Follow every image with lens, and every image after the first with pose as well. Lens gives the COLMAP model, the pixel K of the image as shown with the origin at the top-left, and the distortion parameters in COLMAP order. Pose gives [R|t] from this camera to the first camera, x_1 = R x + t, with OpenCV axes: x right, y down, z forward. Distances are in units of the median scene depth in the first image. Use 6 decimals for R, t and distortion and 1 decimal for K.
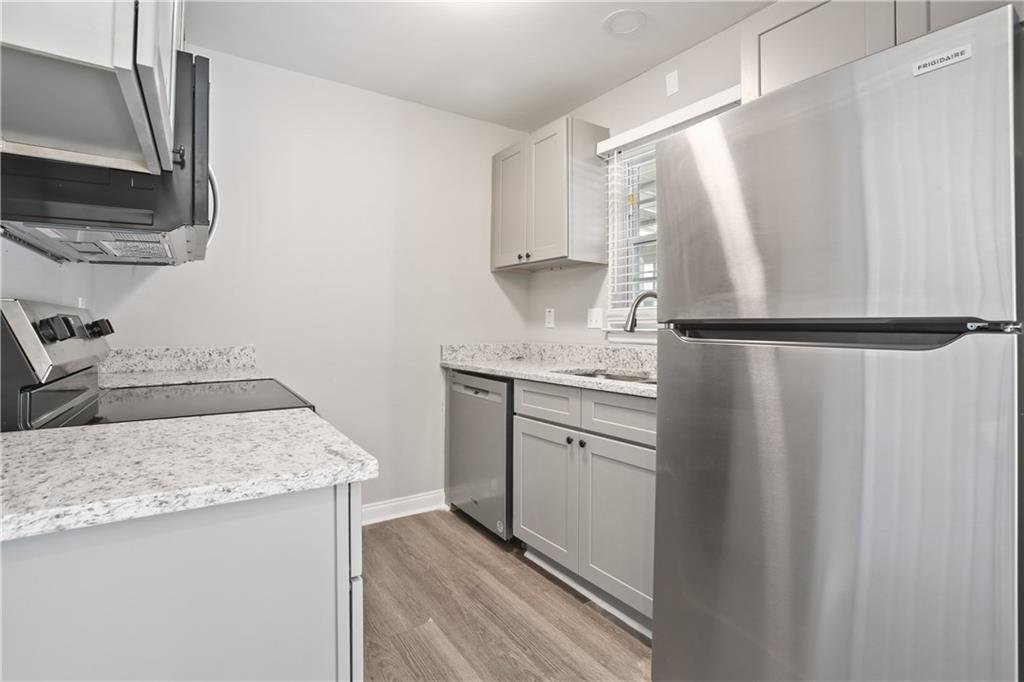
lens RADIAL K [[488.6, 0, 512.2], [0, 488.6, 312.8], [0, 0, 1]] dist [-0.068496, 0.031532]
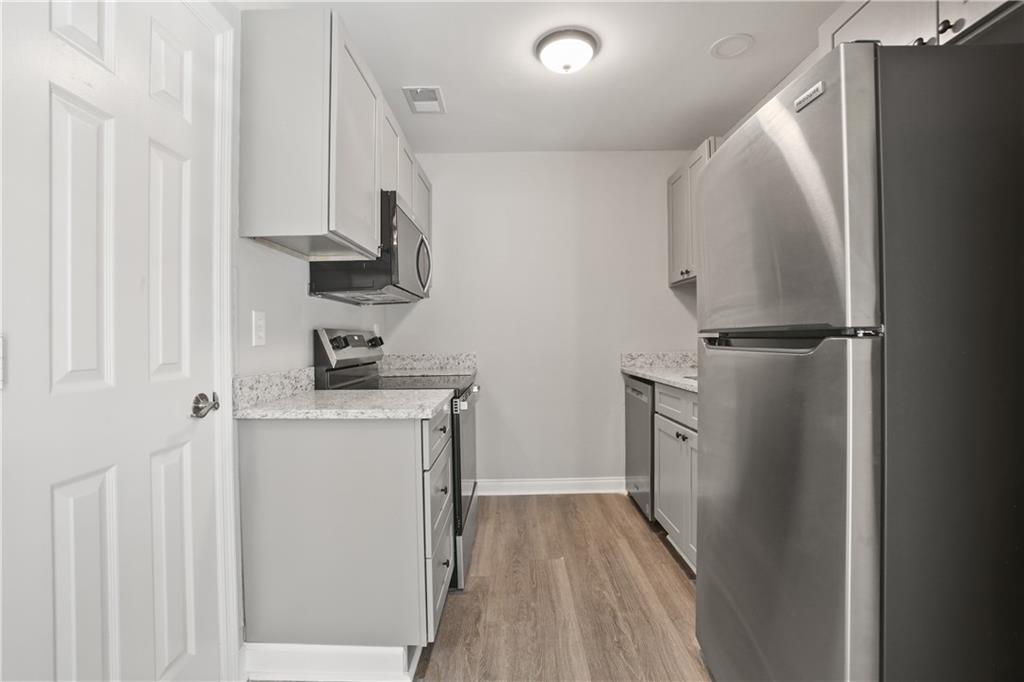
lens RADIAL K [[473.2, 0, 496.4], [0, 473.2, 327.2], [0, 0, 1]] dist [-0.075977, 0.030303]
pose [[0.818738, -0.026923, -0.573536, 0.377786], [0.029314, 0.999557, -0.005074, -0.000349], [0.573419, -0.012658, 0.819165, -0.139809]]
